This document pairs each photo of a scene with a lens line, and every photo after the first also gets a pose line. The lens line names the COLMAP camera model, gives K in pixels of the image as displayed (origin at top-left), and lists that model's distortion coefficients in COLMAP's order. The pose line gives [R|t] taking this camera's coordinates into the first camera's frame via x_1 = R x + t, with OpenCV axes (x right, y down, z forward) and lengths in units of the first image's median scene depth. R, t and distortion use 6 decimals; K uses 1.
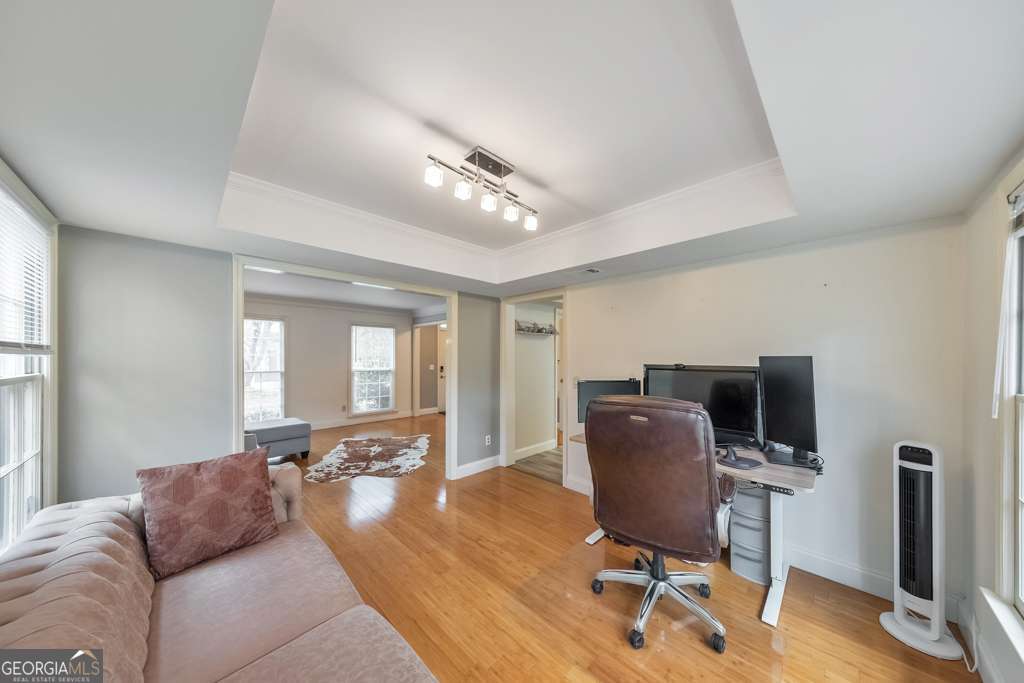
lens RADIAL K [[323.4, 0, 518.2], [0, 323.4, 355.1], [0, 0, 1]] dist [0.000472, -0.000001]
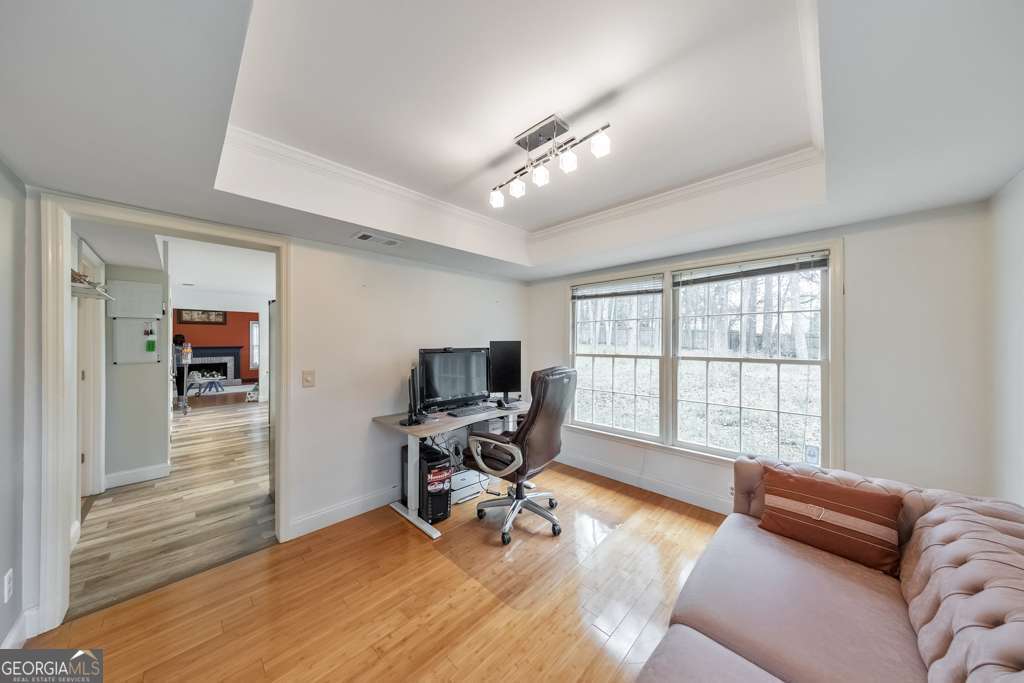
lens RADIAL K [[323.4, 0, 507.7], [0, 323.4, 341.2], [0, 0, 1]] dist [0.000472, -0.000001]
pose [[0.005778, 0.002927, 0.999979, -0.840336], [0.001401, 0.999995, -0.002935, 0.008453], [-0.999982, 0.001417, 0.005774, 0.898764]]
